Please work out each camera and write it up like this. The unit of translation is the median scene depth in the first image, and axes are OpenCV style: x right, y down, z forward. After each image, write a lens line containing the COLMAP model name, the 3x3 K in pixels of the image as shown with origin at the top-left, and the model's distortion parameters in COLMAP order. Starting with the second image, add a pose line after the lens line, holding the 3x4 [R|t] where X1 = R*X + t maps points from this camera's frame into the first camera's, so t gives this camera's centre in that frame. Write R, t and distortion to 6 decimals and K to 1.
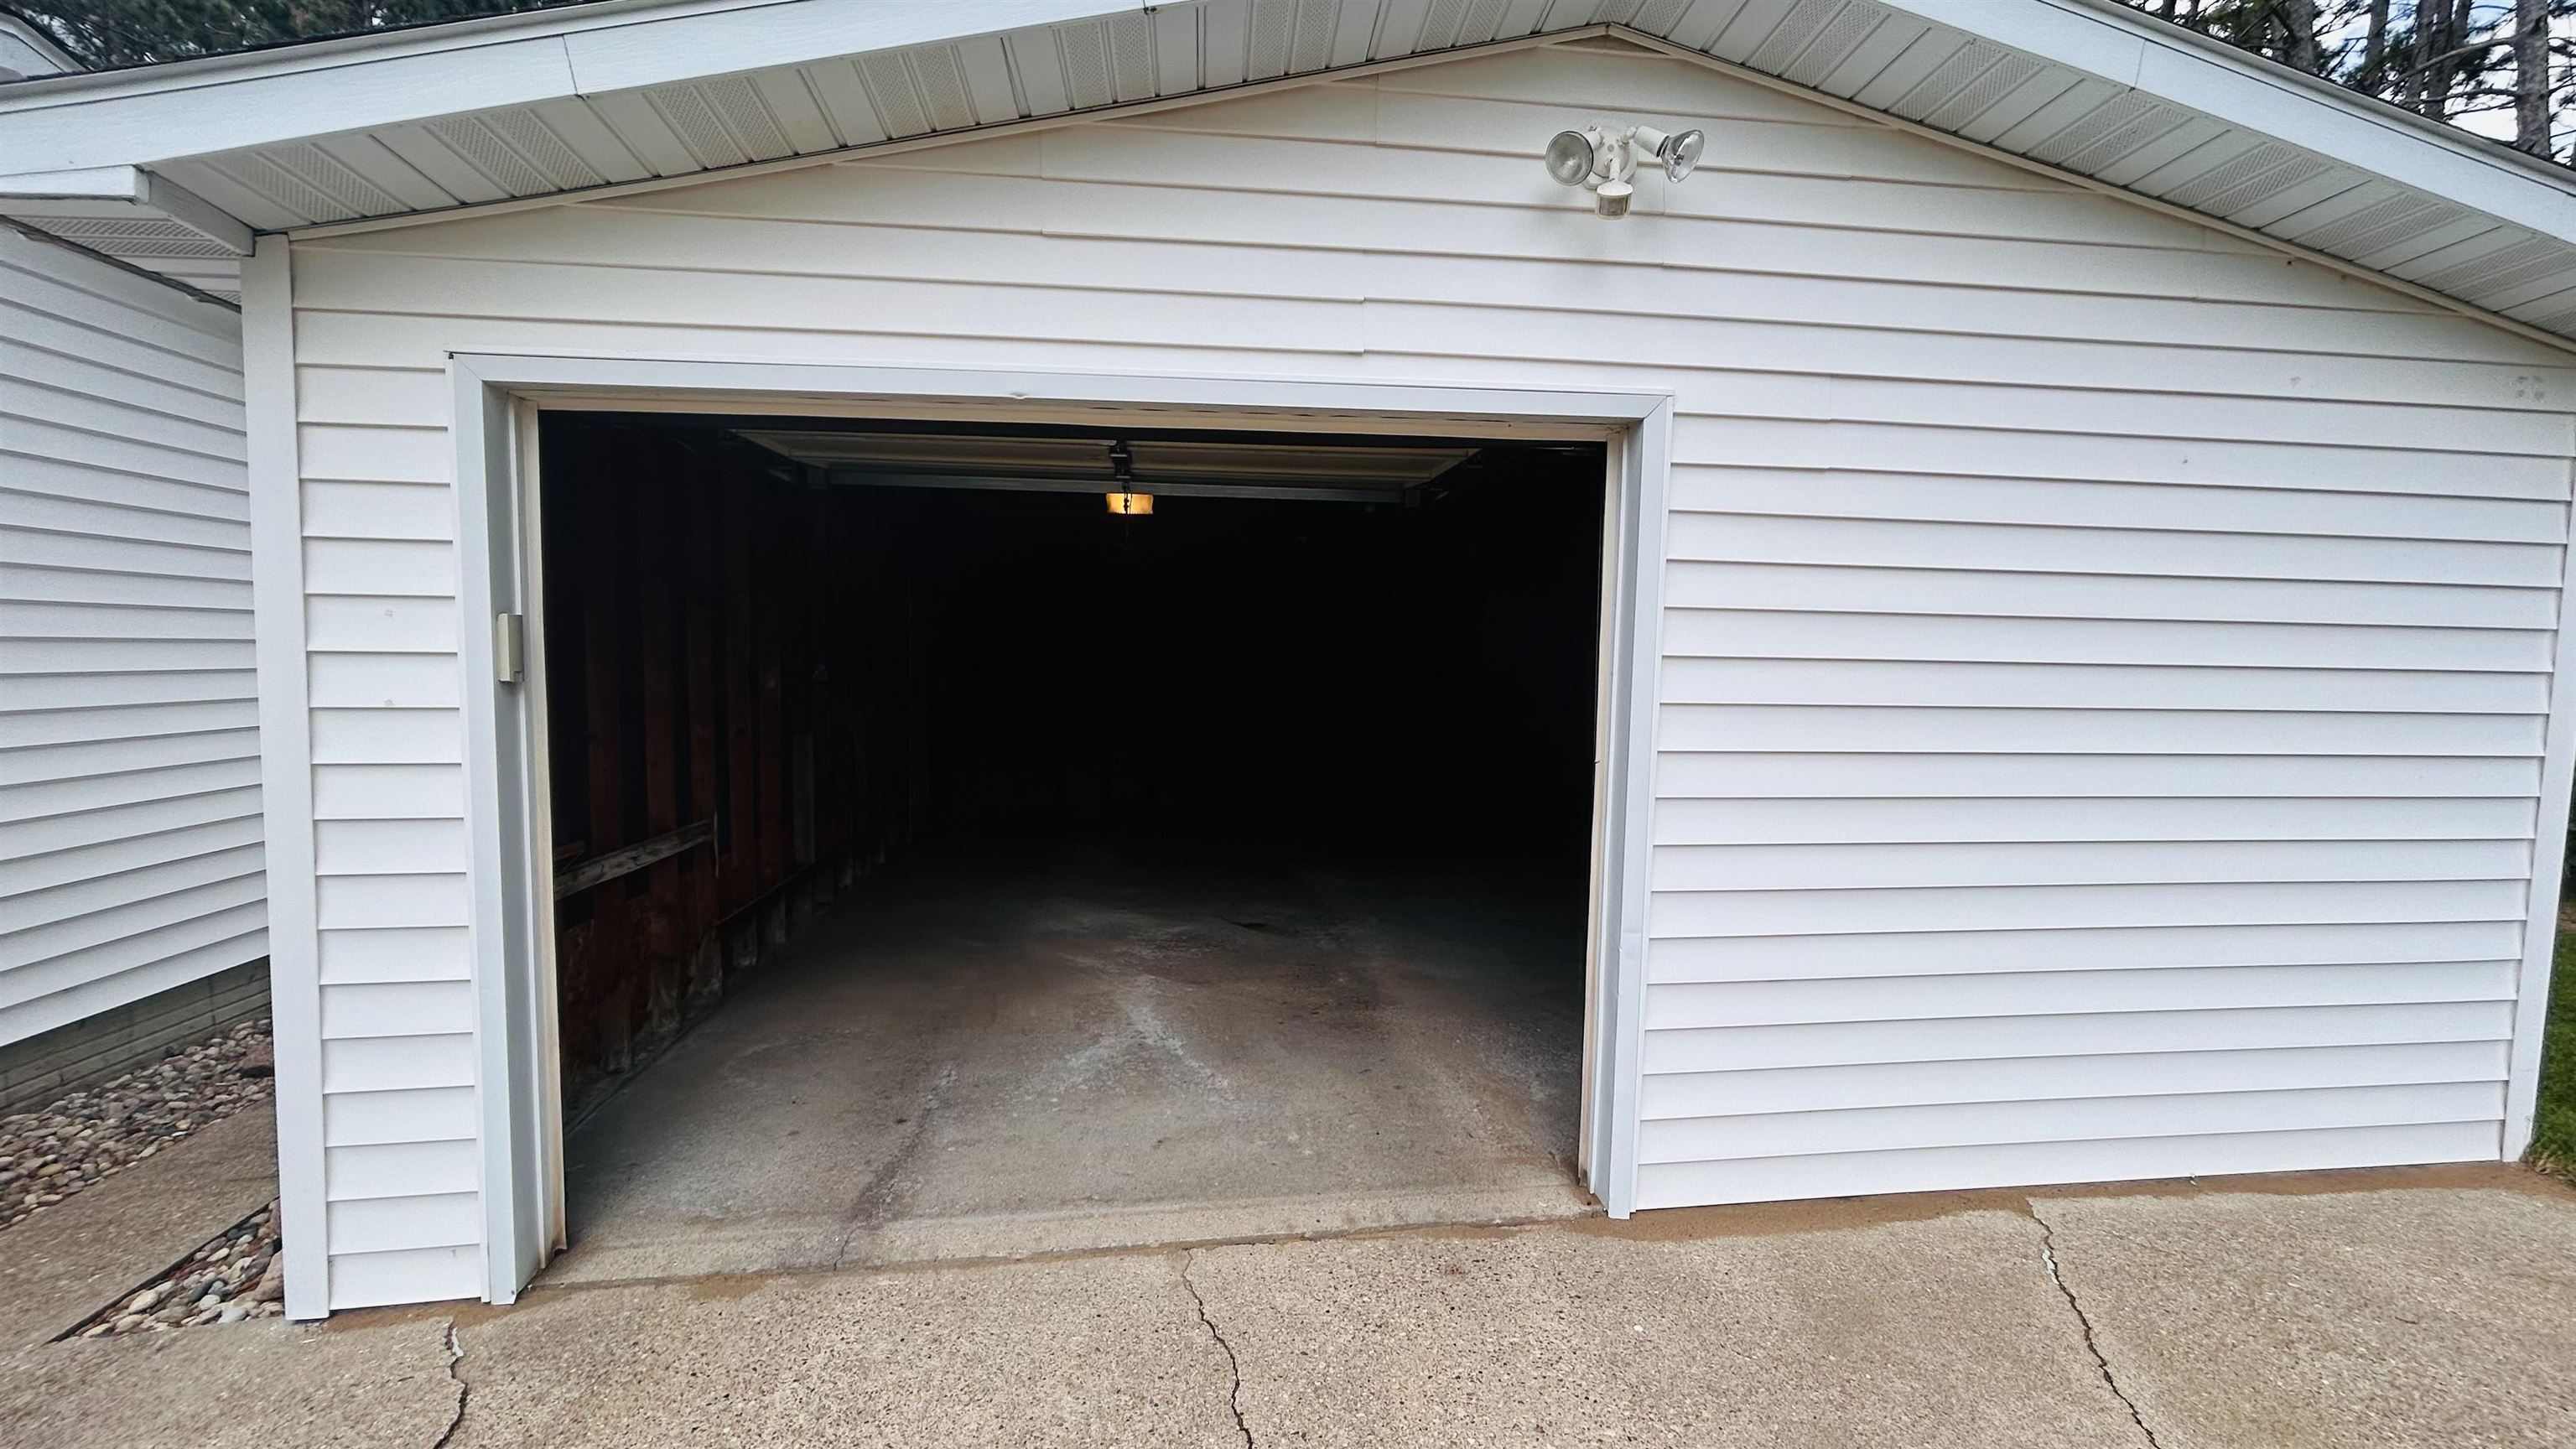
lens RADIAL K [[1038.0, 0, 1288.0], [0, 1038.0, 724.5], [0, 0, 1]] dist [-0.000048, 0.000004]
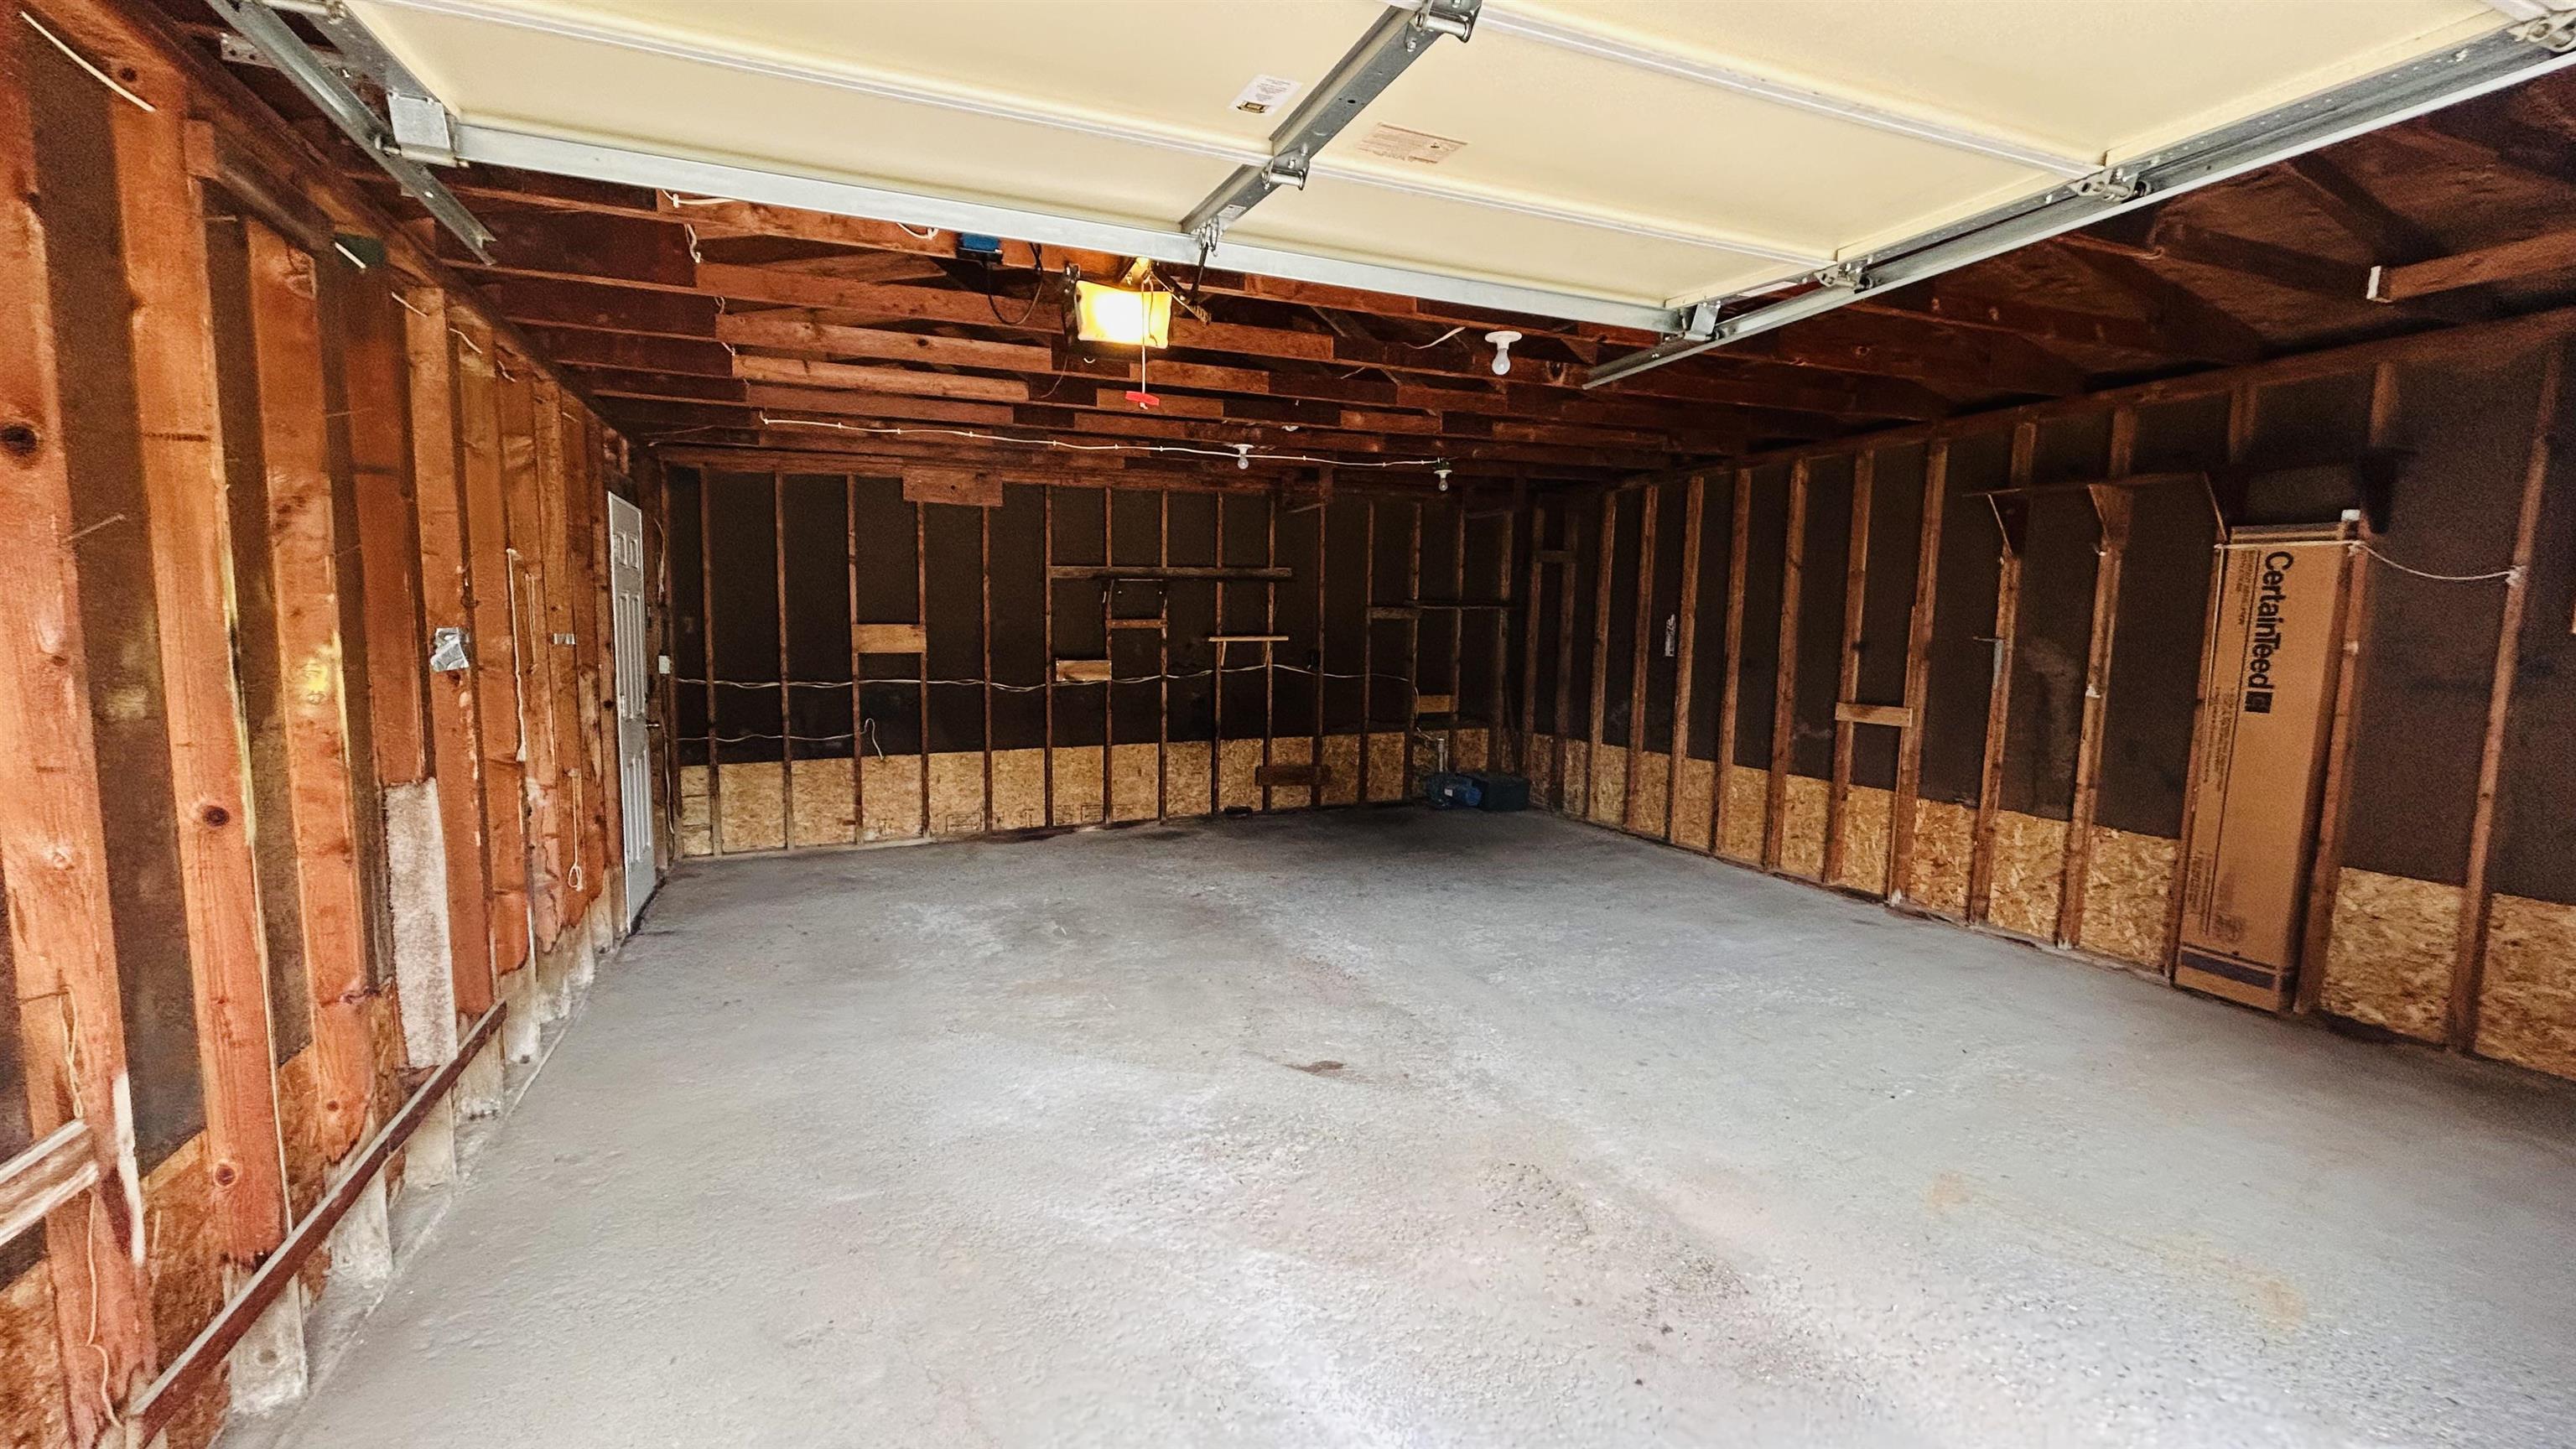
lens RADIAL K [[1038.0, 0, 1288.0], [0, 1038.0, 724.5], [0, 0, 1]] dist [-0.000048, 0.000004]
pose [[0.965577, -0.034978, 0.257754, -0.210124], [0.027971, 0.999134, 0.030799, -0.023717], [-0.258608, -0.022529, 0.965720, 0.455763]]
